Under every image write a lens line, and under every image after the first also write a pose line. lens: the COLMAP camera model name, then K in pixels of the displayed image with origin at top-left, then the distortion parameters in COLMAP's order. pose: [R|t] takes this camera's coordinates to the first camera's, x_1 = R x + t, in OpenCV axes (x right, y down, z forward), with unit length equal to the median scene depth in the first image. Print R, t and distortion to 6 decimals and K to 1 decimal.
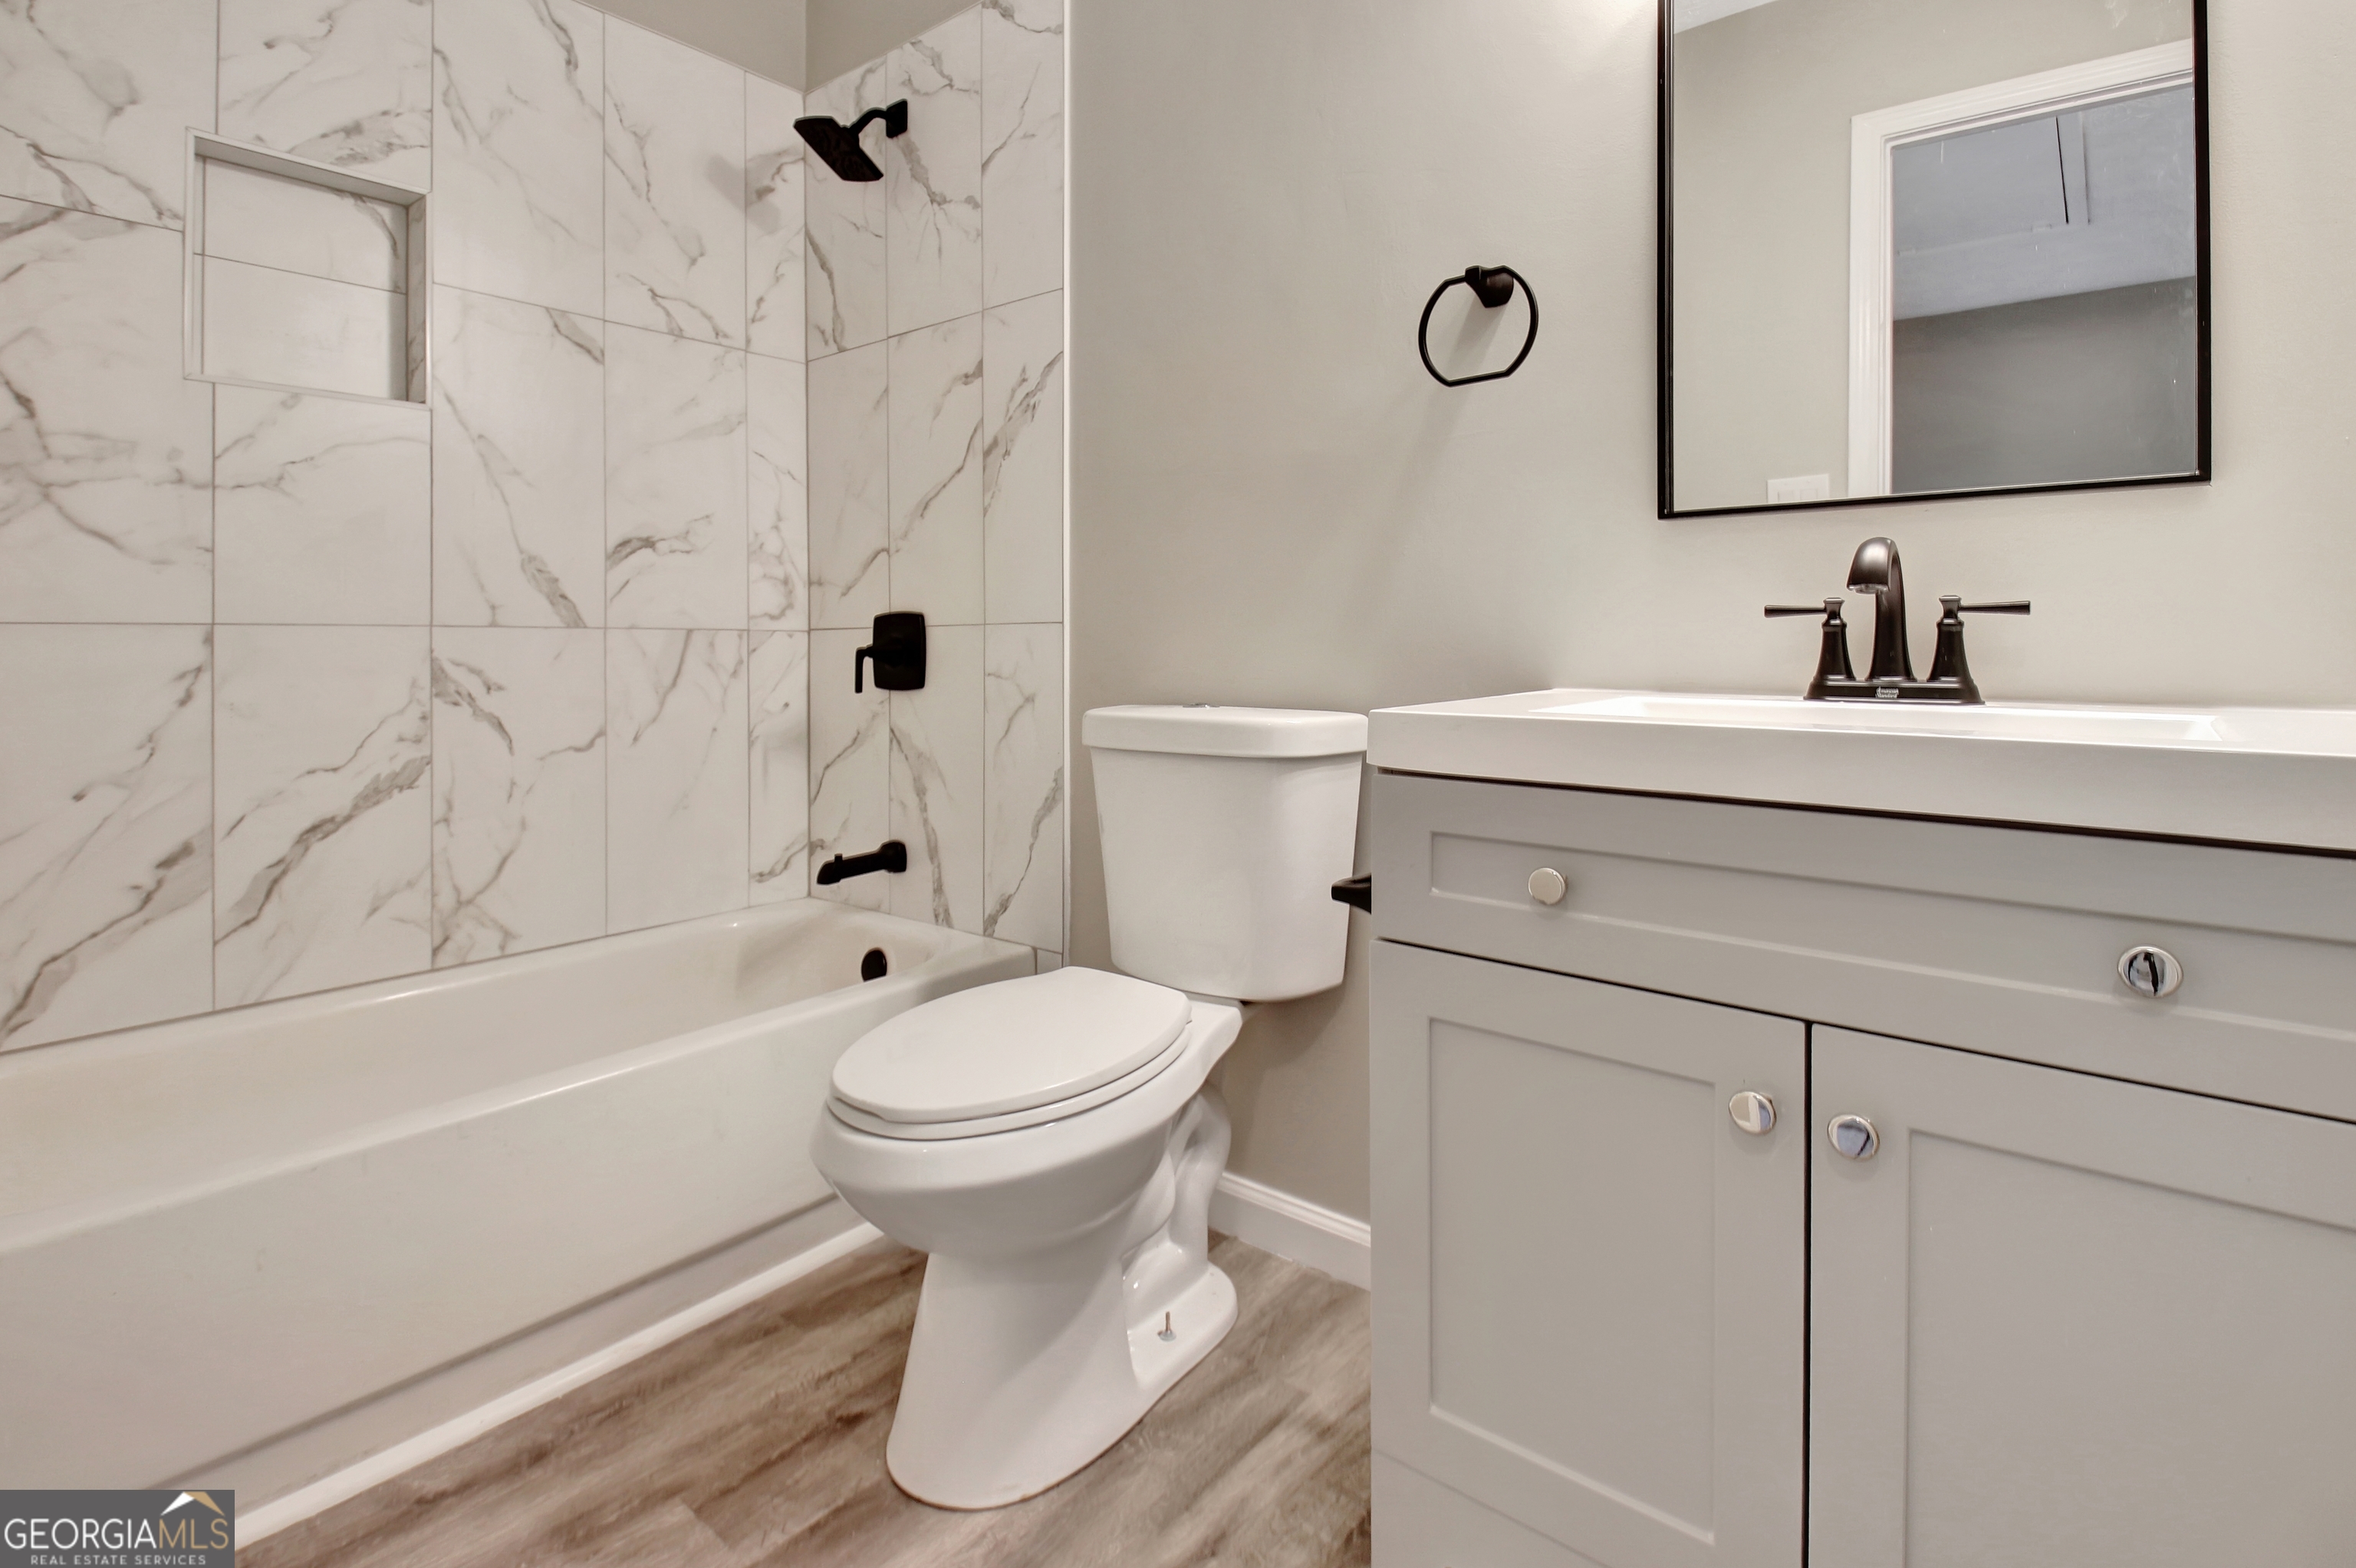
lens RADIAL K [[1094.4, 0, 1137.3], [0, 1094.4, 678.3], [0, 0, 1]] dist [0.004941, -0.024119]
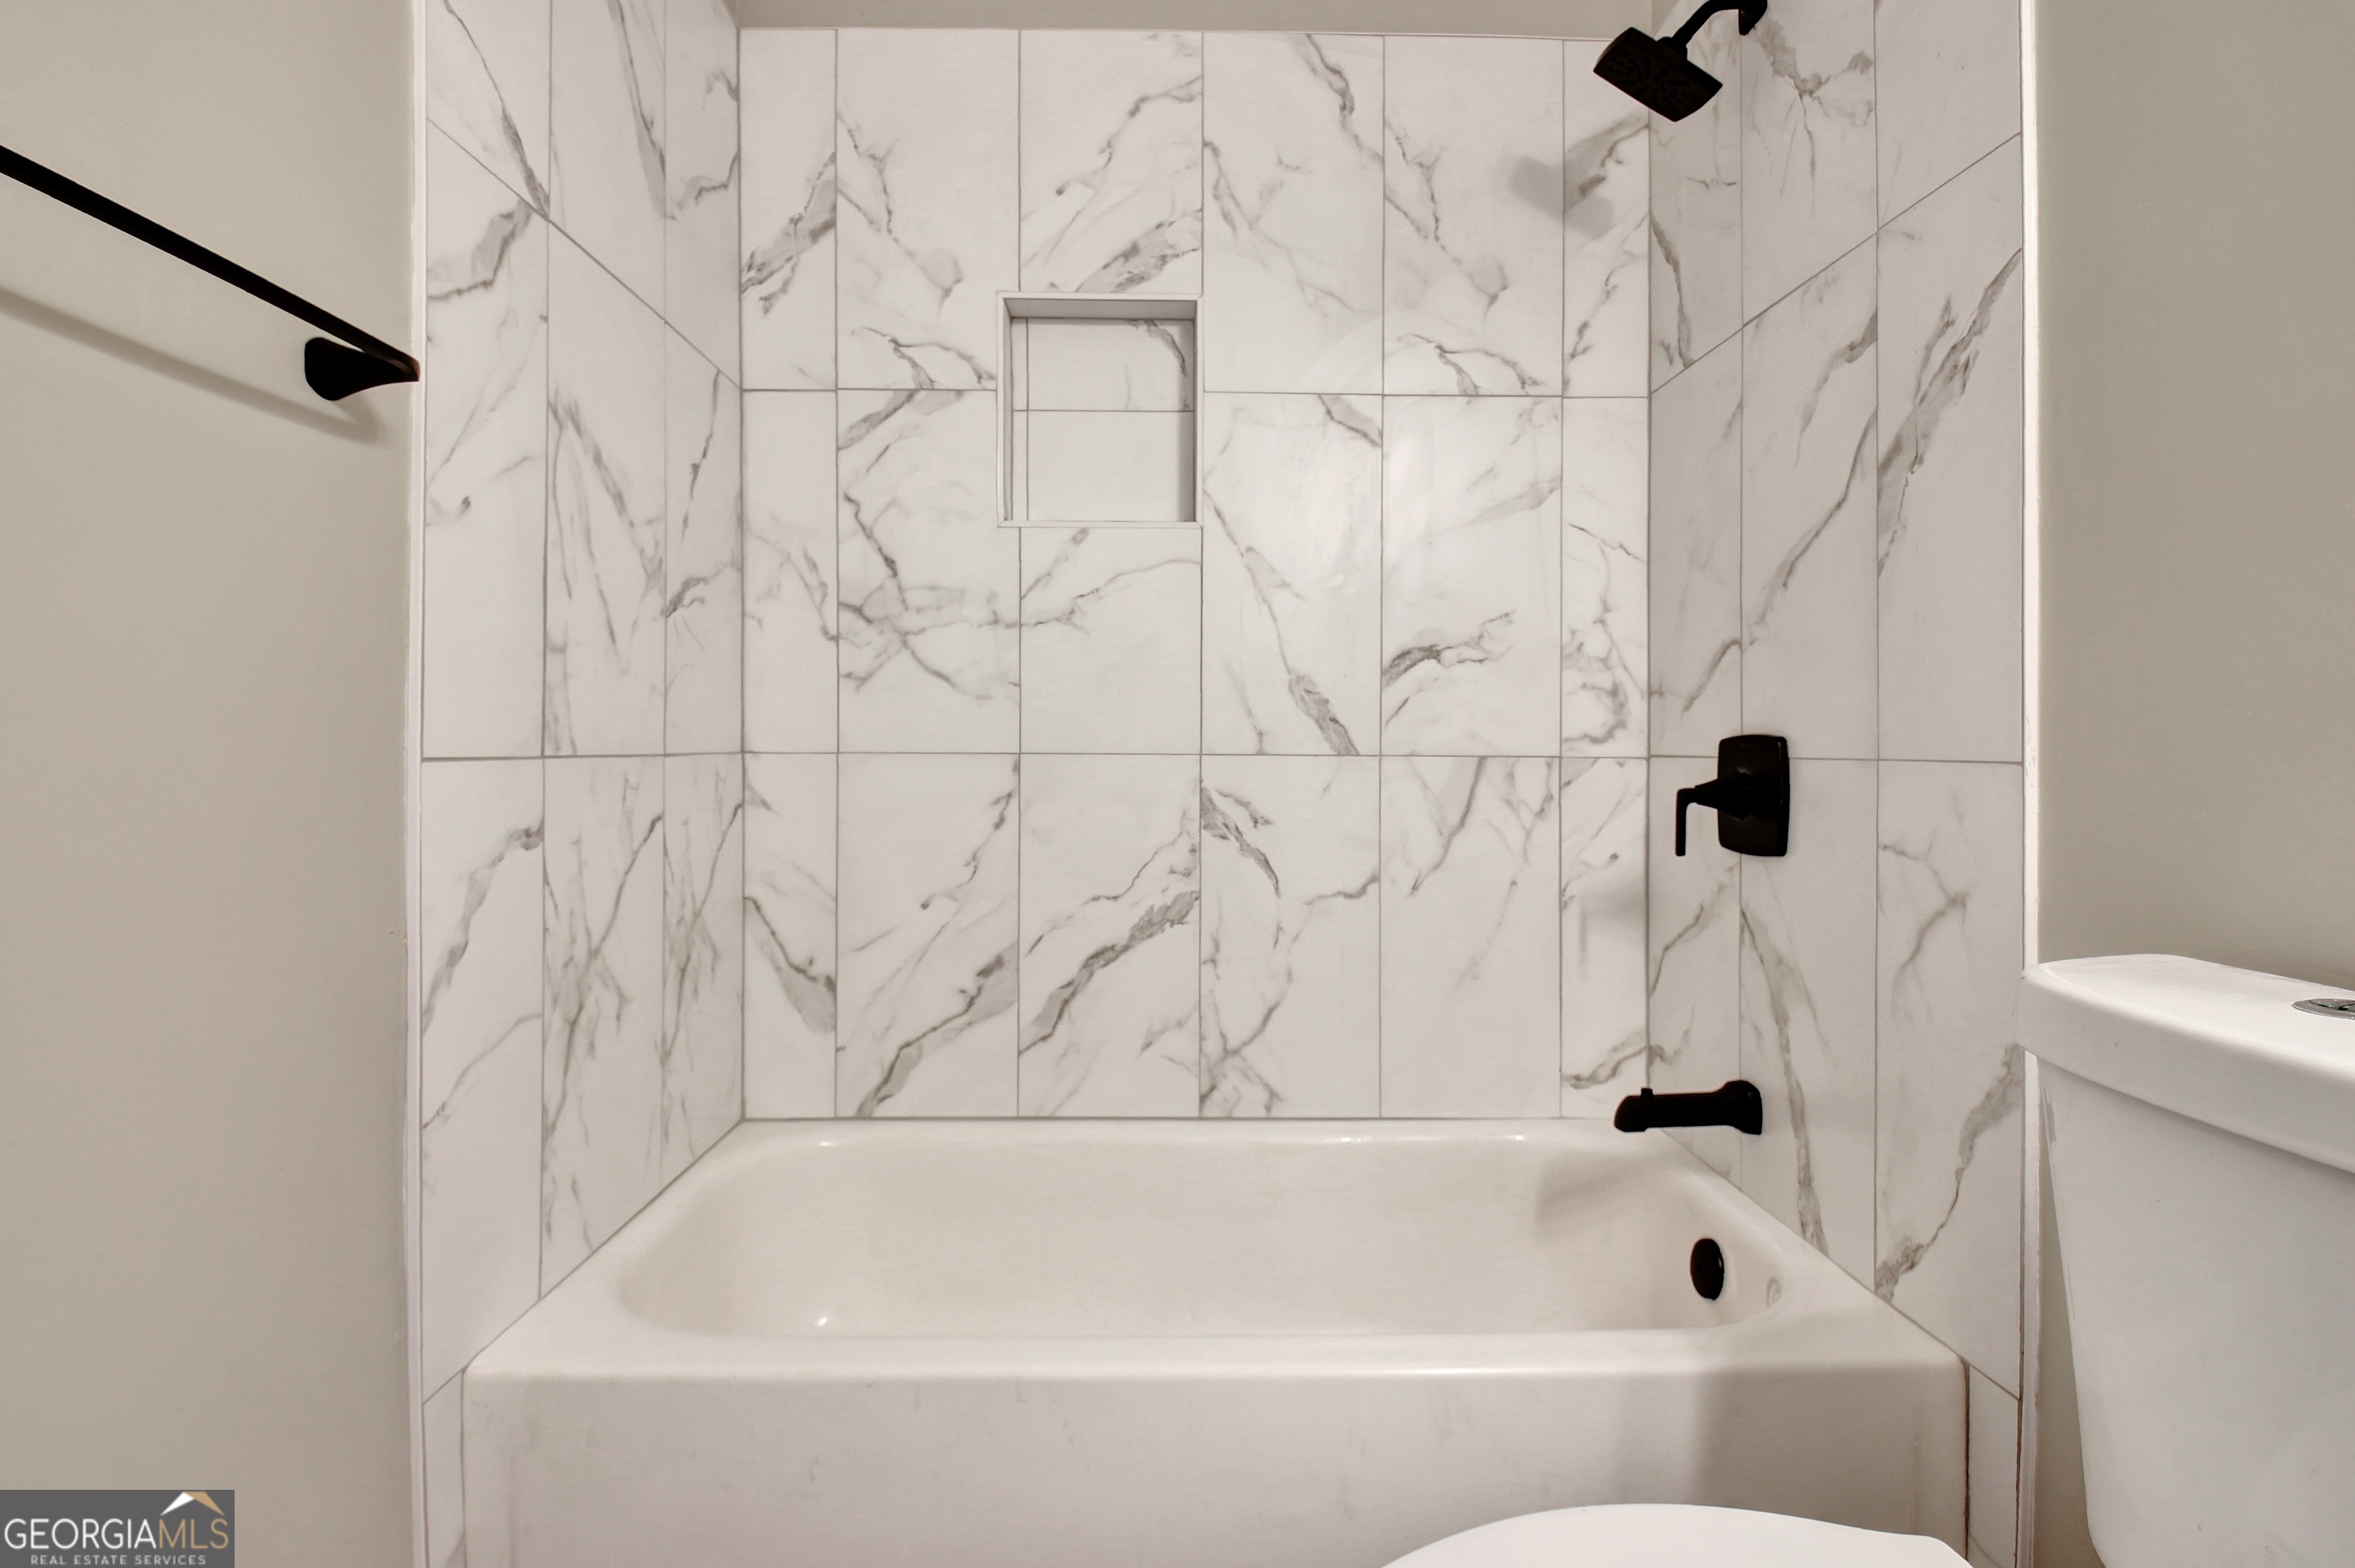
lens RADIAL K [[1127.6, 0, 1139.5], [0, 1127.6, 742.3], [0, 0, 1]] dist [0.029117, -0.041787]
pose [[0.670520, 0.001305, -0.741890, 0.045303], [-0.027661, 0.999347, -0.023242, -0.034771], [0.741375, 0.036105, 0.670119, 0.311583]]
